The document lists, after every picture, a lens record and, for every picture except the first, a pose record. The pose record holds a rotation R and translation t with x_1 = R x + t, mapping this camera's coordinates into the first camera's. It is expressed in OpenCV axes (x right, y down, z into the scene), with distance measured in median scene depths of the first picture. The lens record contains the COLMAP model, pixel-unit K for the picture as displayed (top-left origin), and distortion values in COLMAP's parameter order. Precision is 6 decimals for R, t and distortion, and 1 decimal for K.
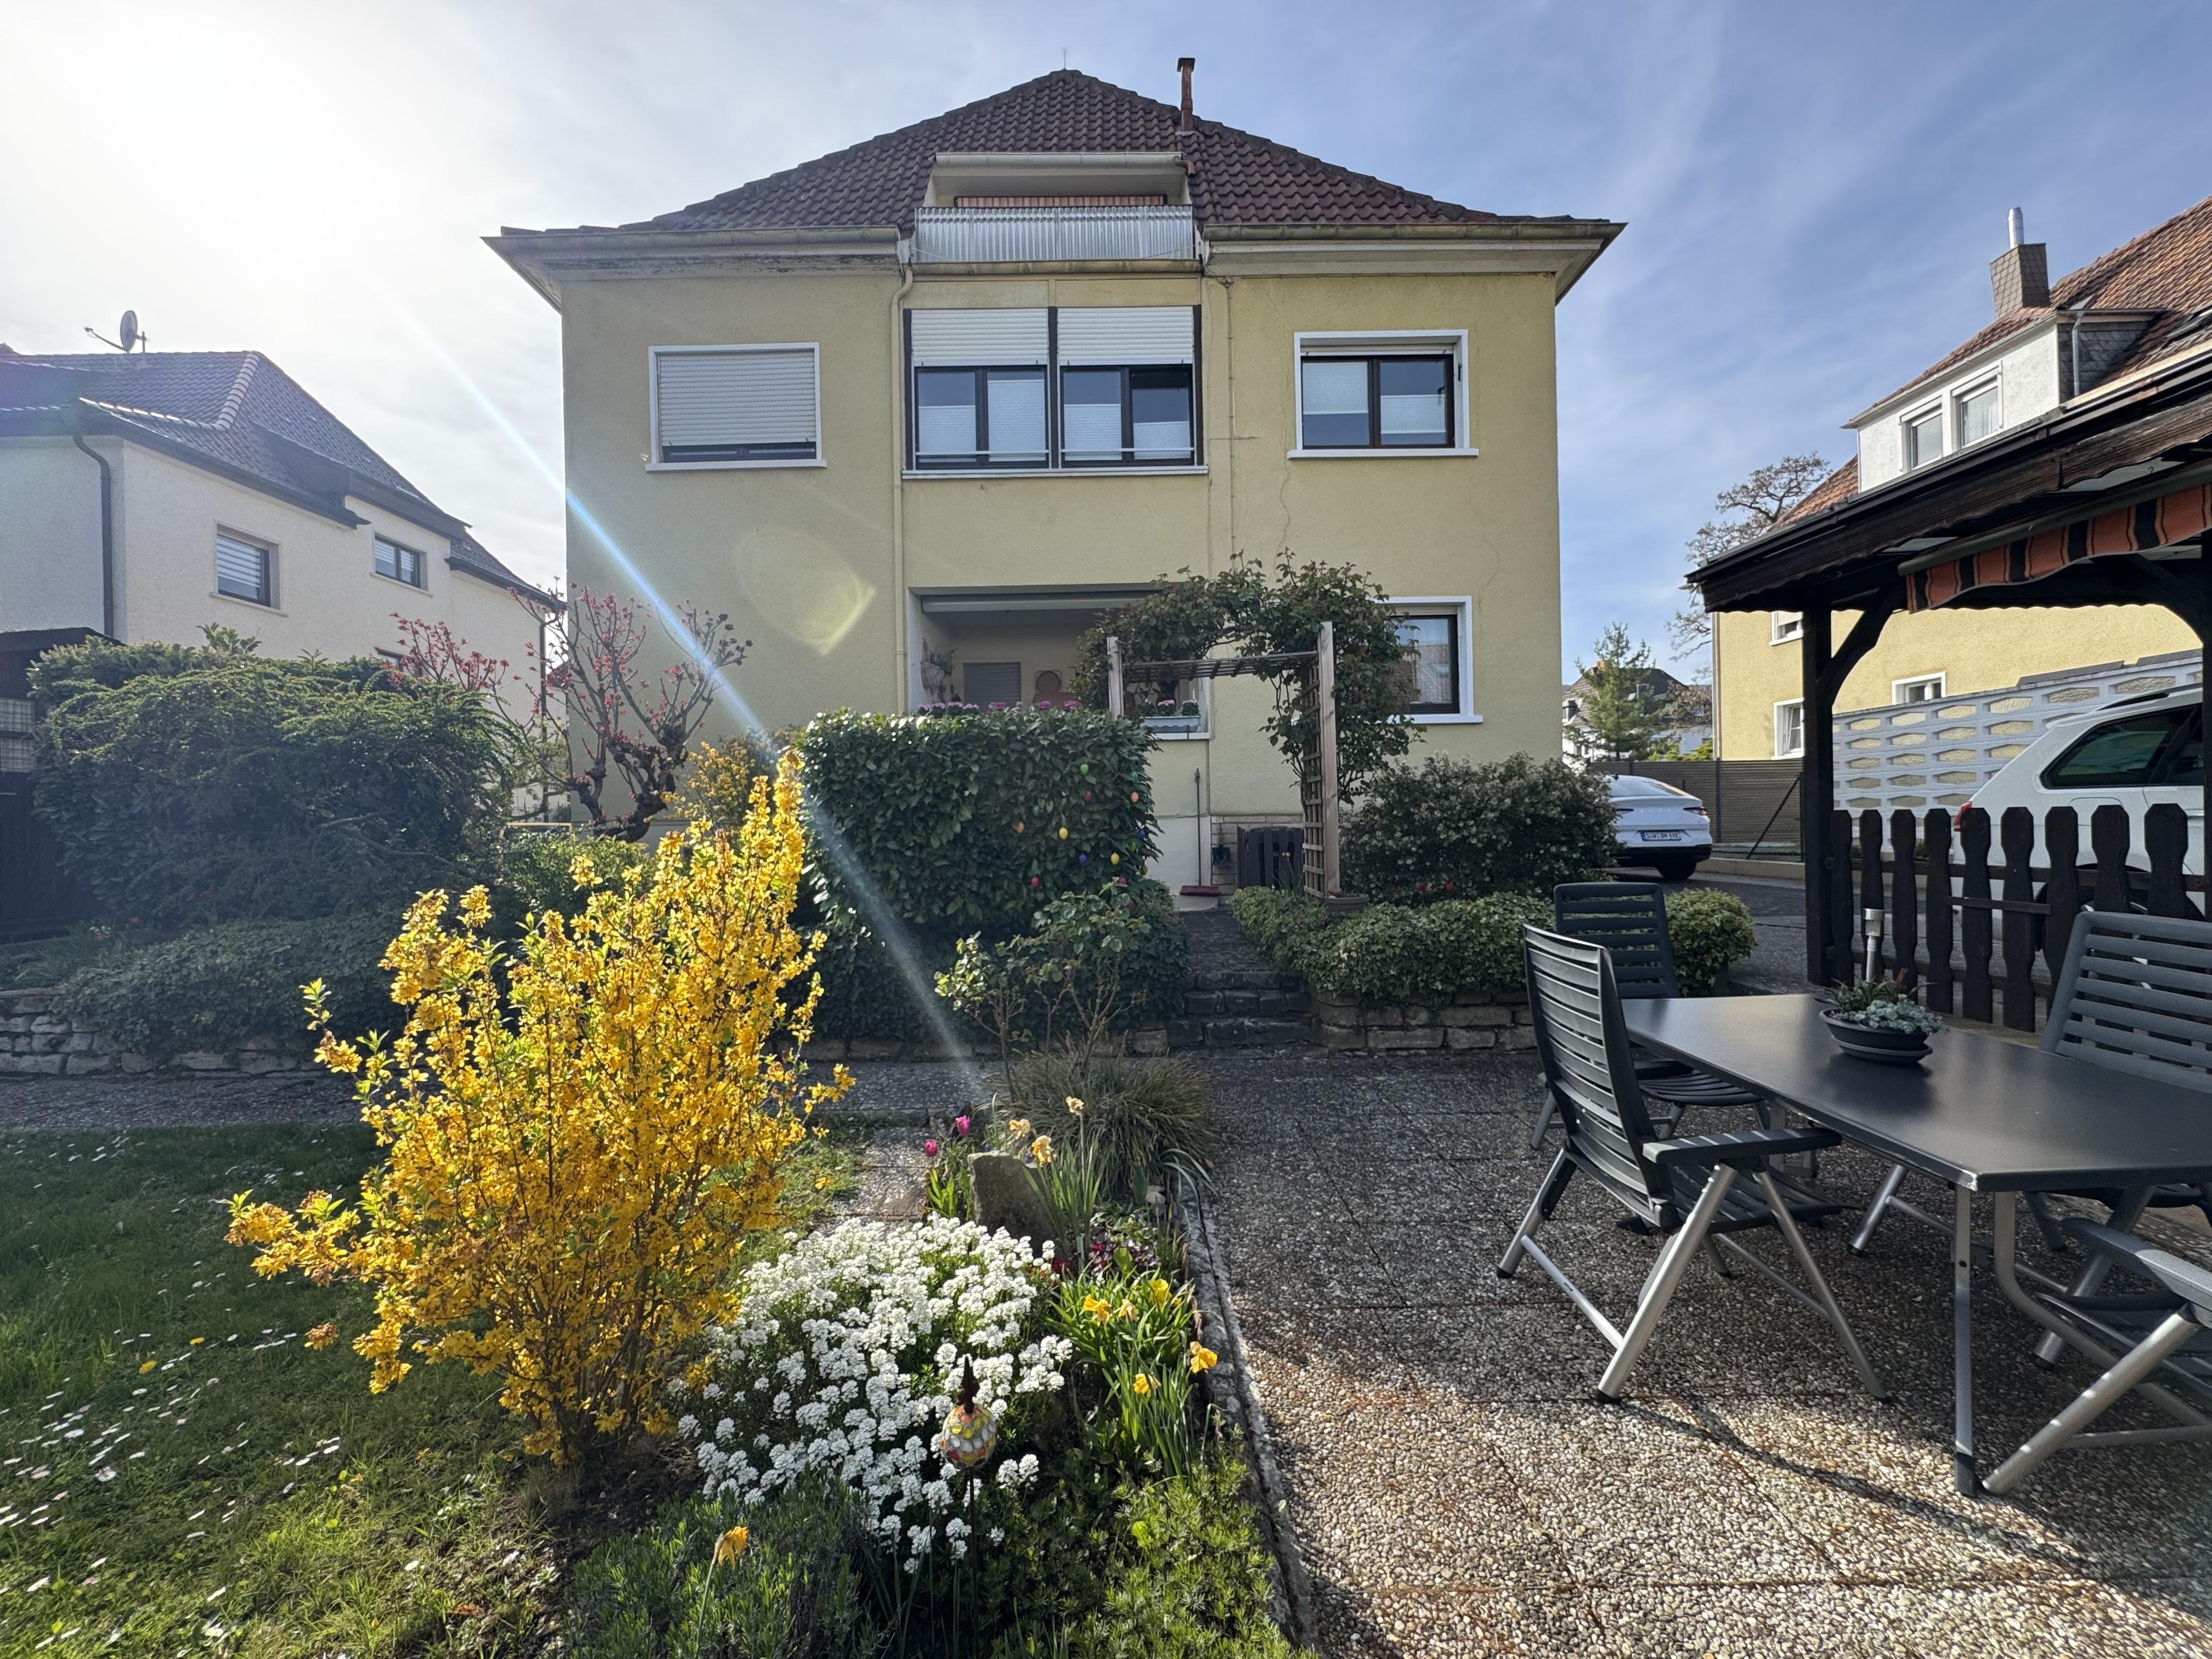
lens RADIAL K [[882.9, 0, 1094.7], [0, 882.9, 830.2], [0, 0, 1]] dist [-0.002970, 0.000175]
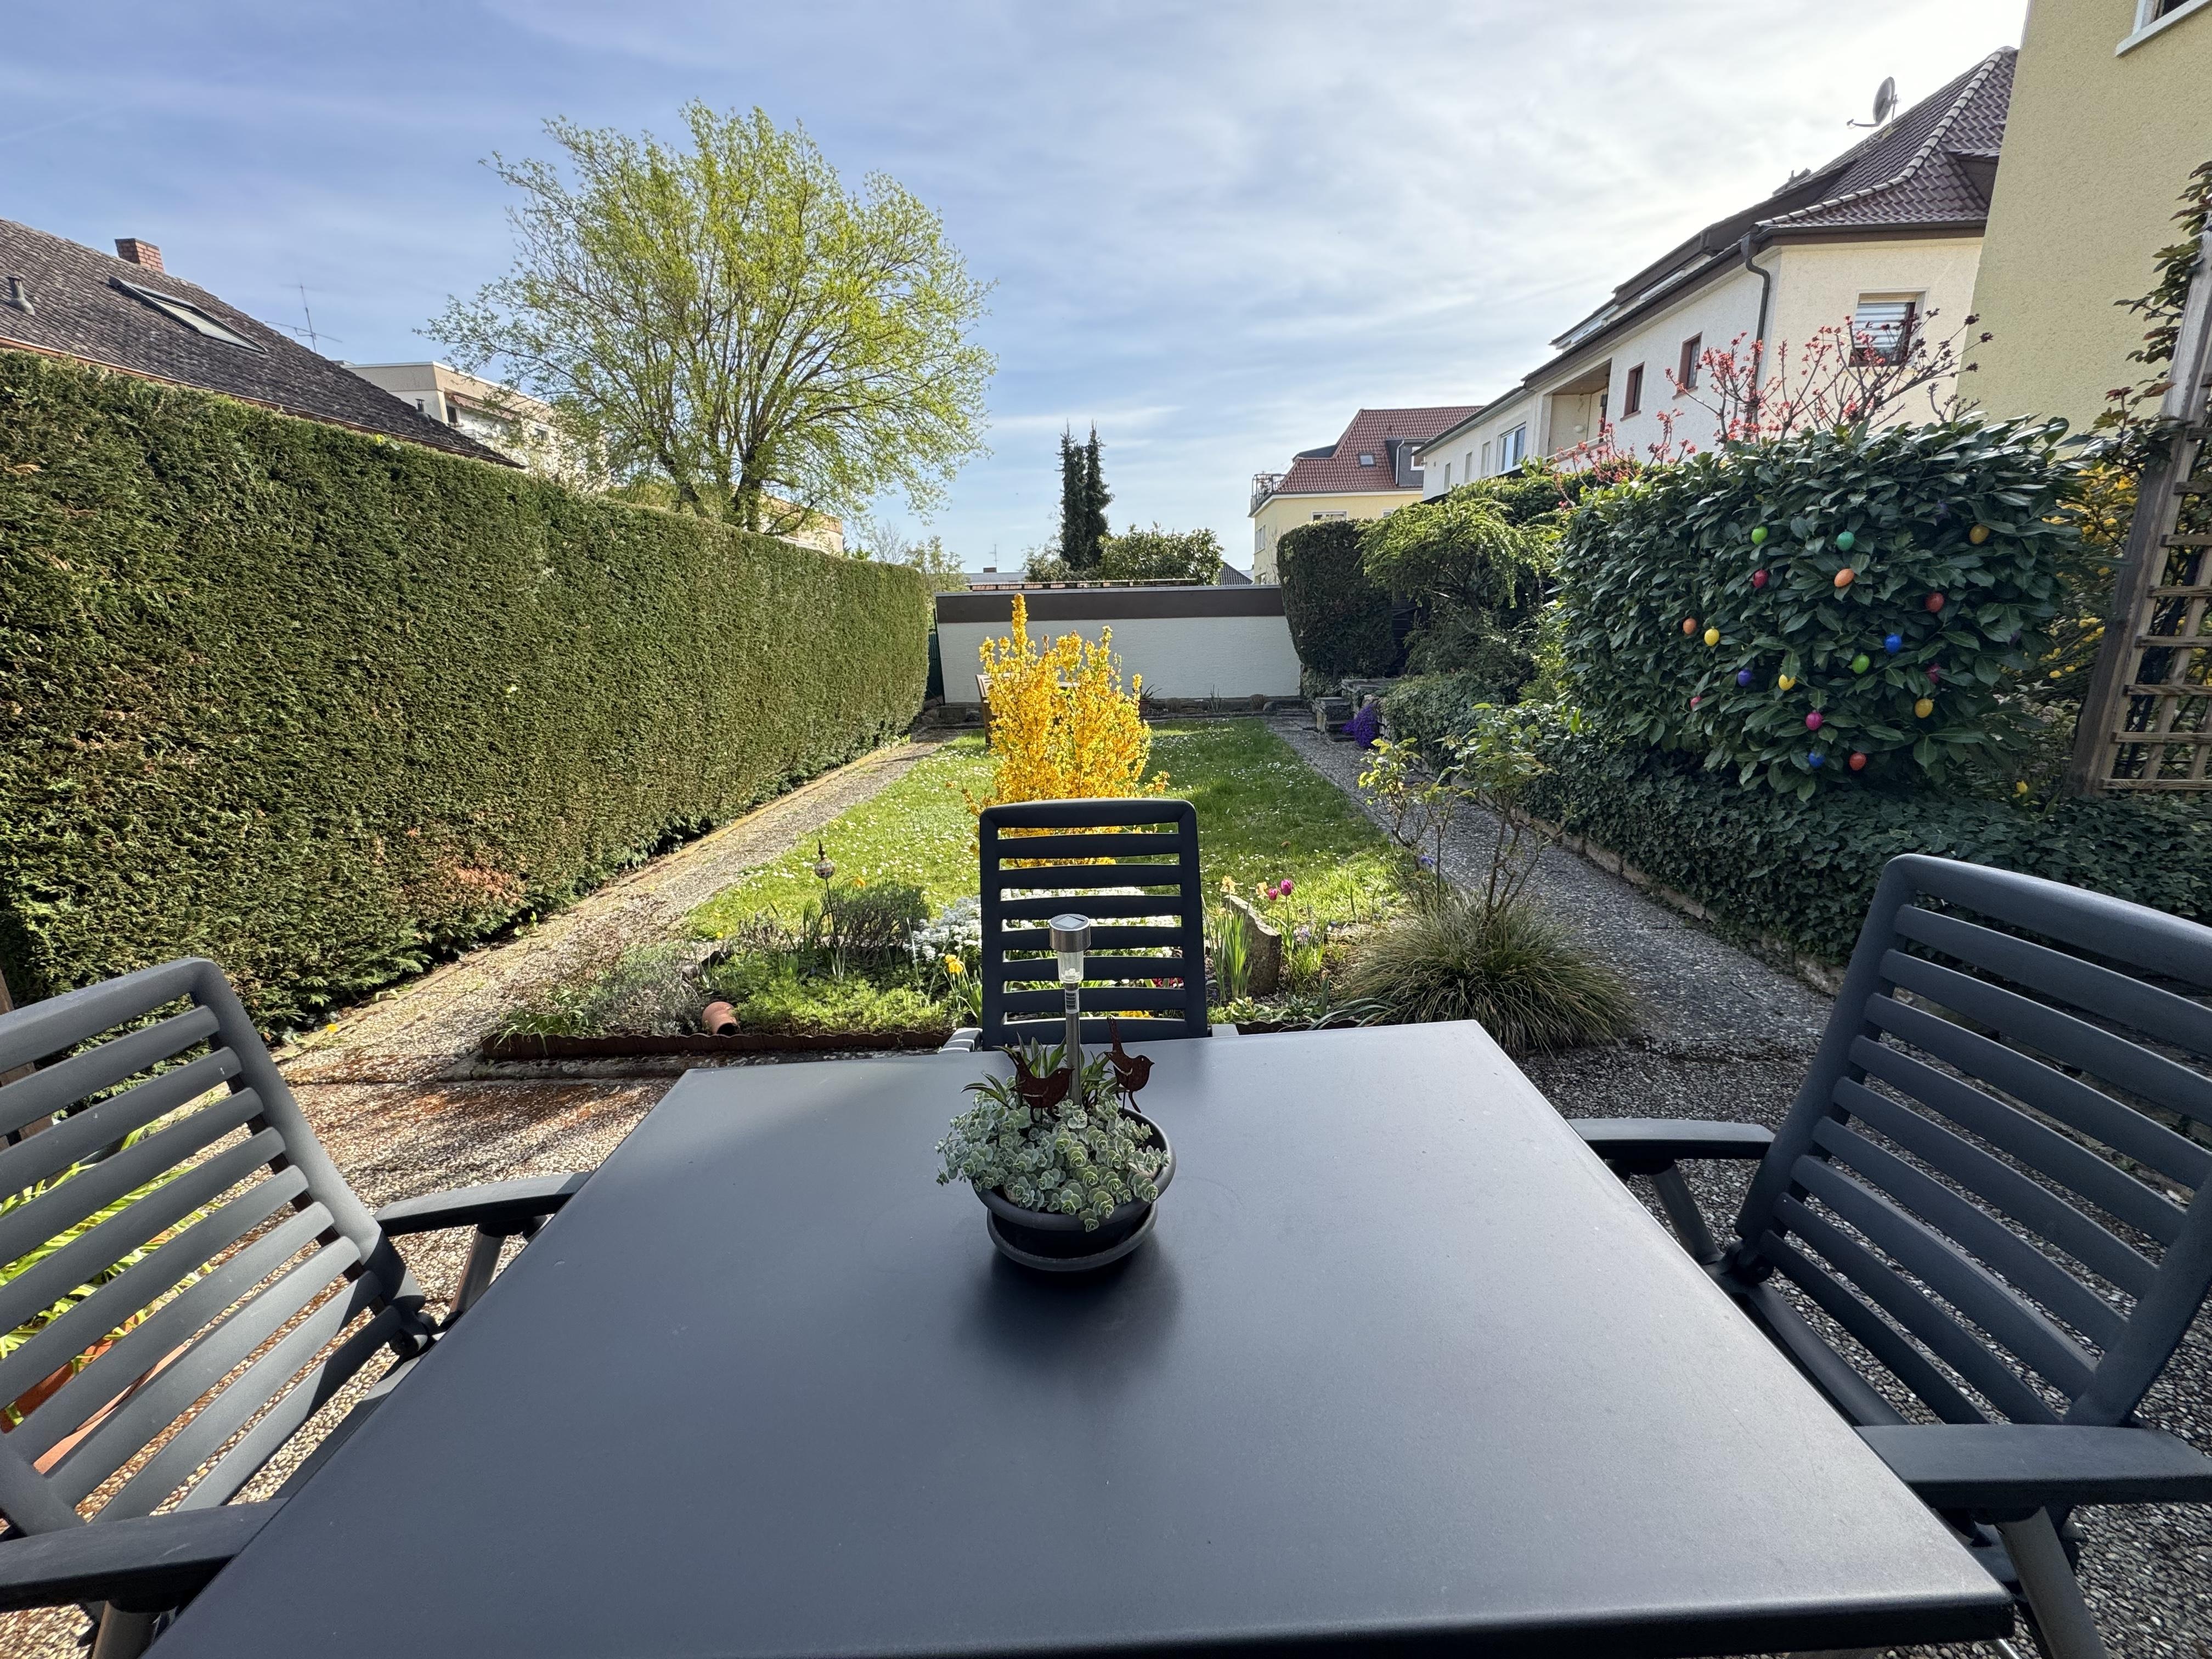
lens RADIAL K [[882.9, 0, 1106.4], [0, 882.9, 825.3], [0, 0, 1]] dist [-0.002970, 0.000175]
pose [[-0.044531, 0.244319, -0.968672, 0.316772], [0.015210, 0.969687, 0.243876, -0.011890], [0.998892, -0.003874, -0.046897, 0.254408]]
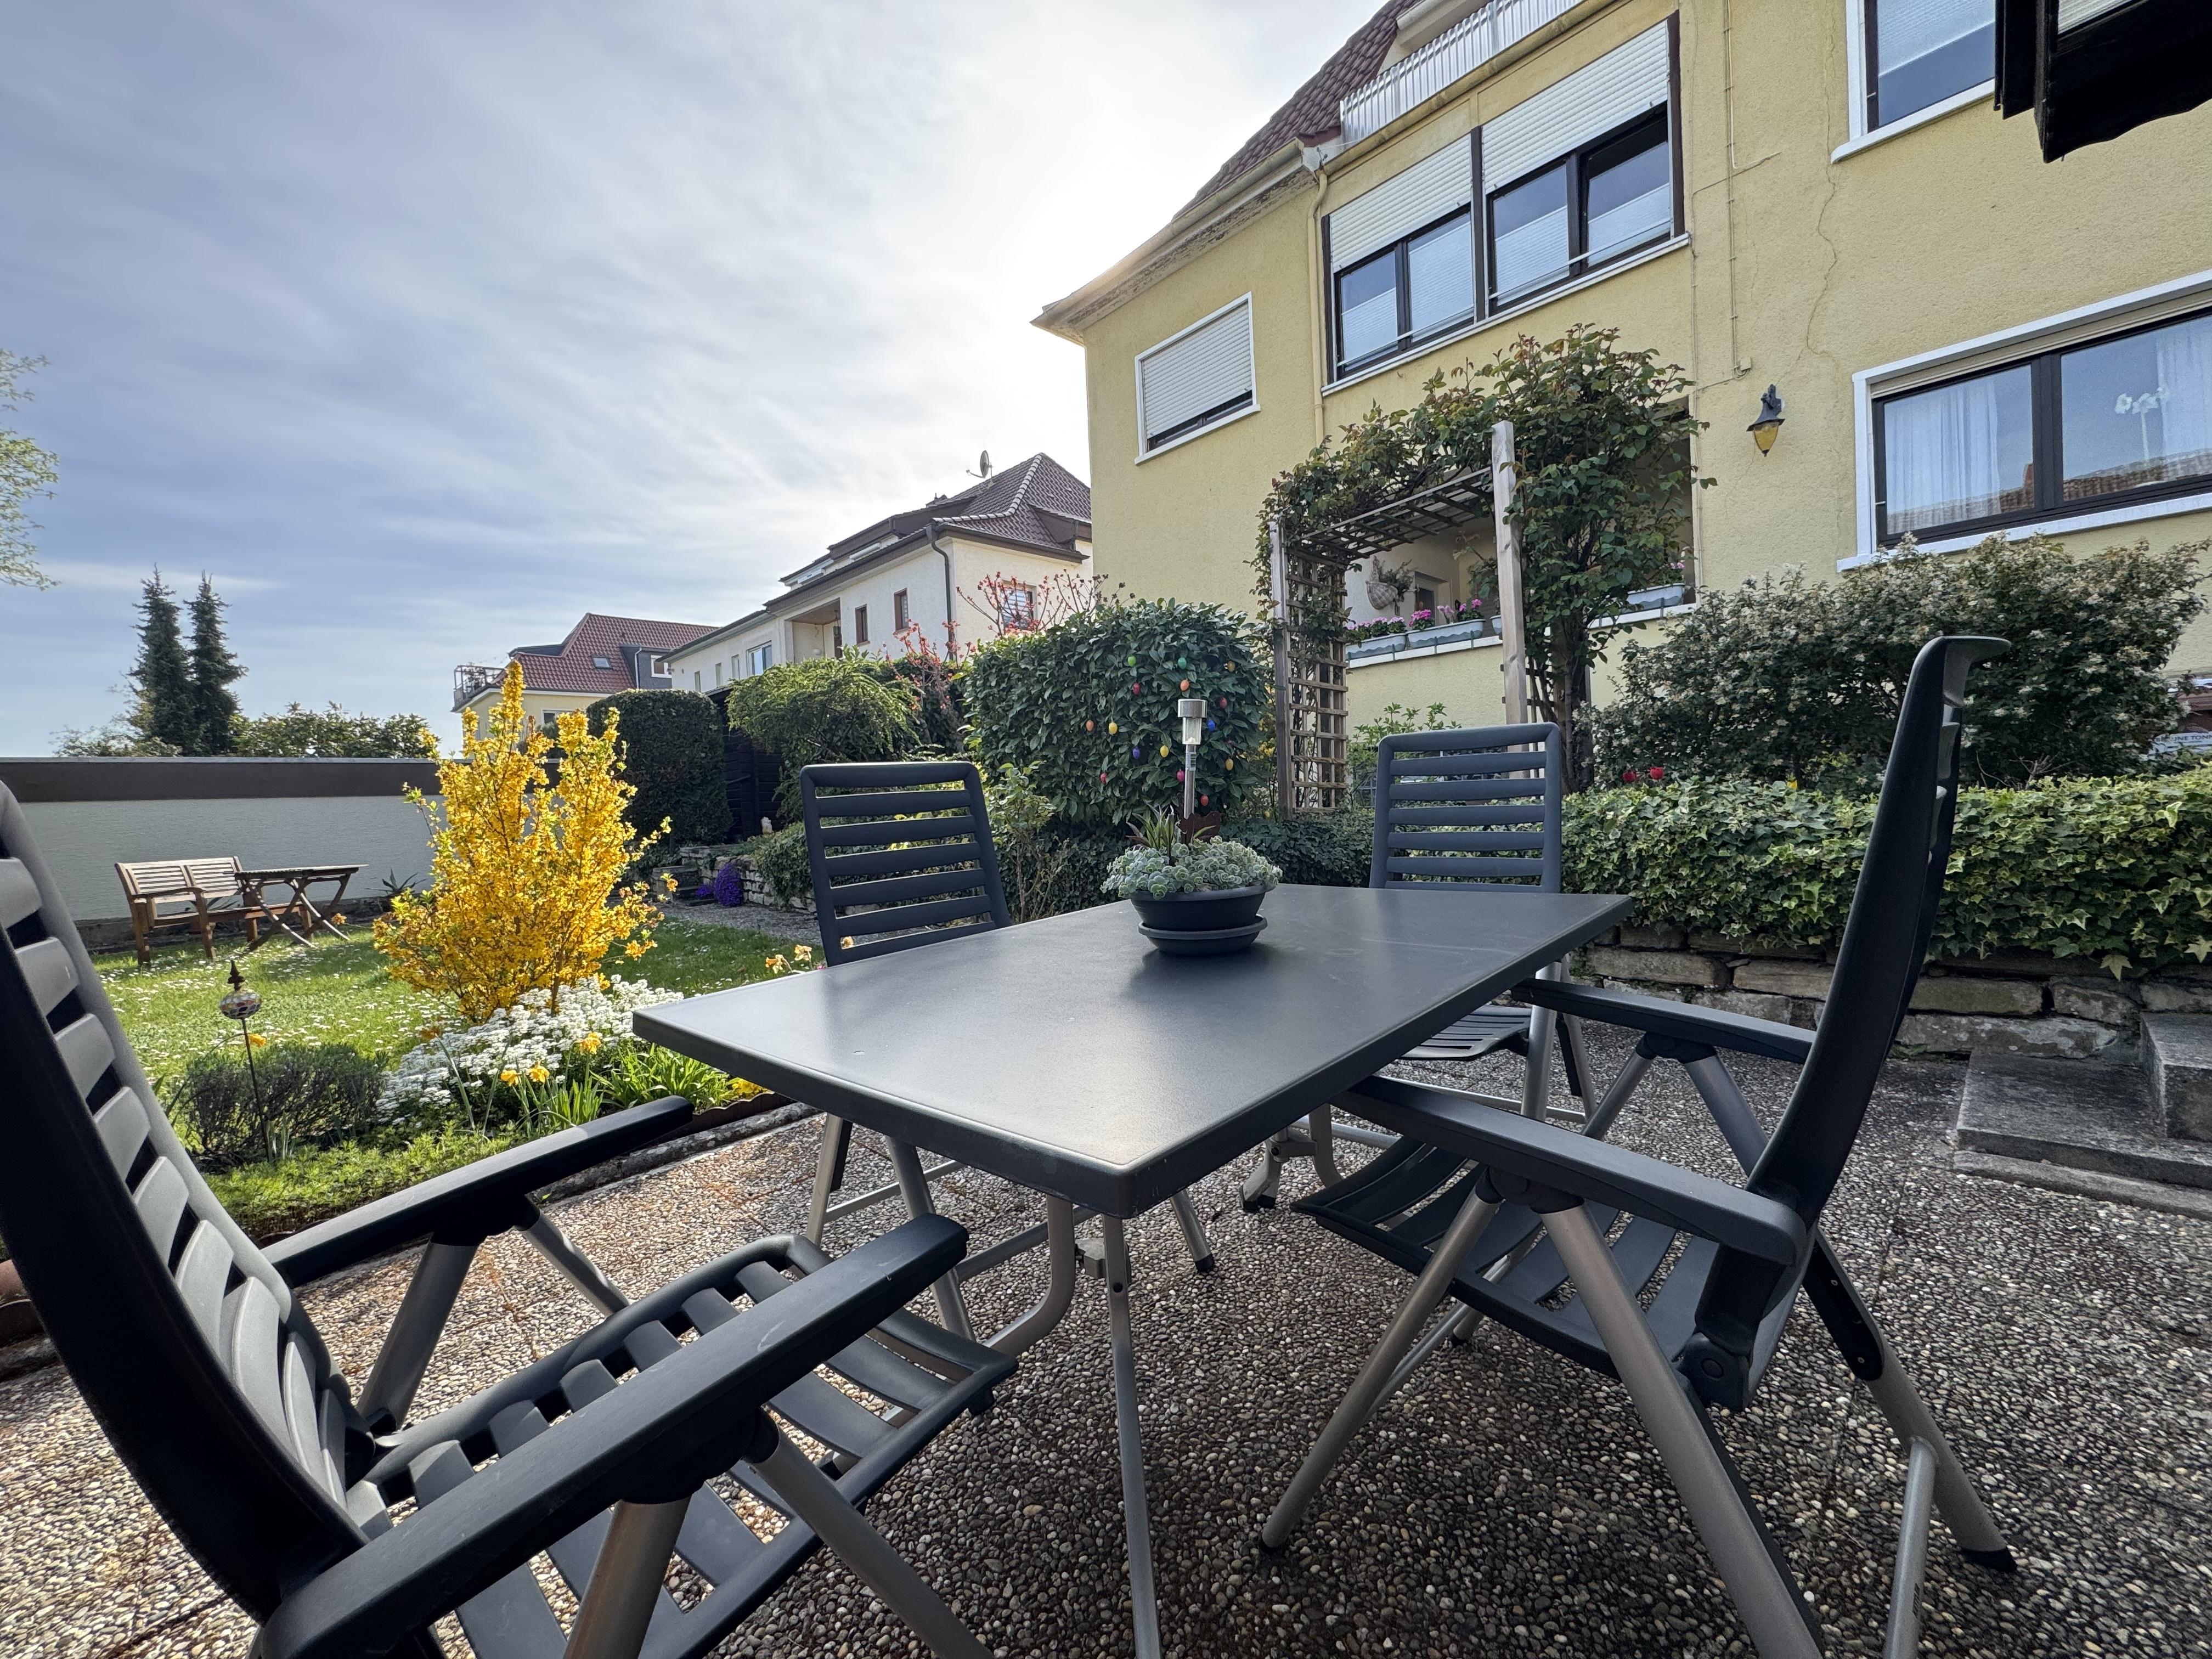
lens RADIAL K [[882.9, 0, 1106.0], [0, 882.9, 824.4], [0, 0, 1]] dist [-0.002970, 0.000175]
pose [[0.691365, 0.002394, -0.722502, 0.316596], [0.026834, 0.999219, 0.028989, 0.039115], [0.722007, -0.039430, 0.690761, 0.134236]]
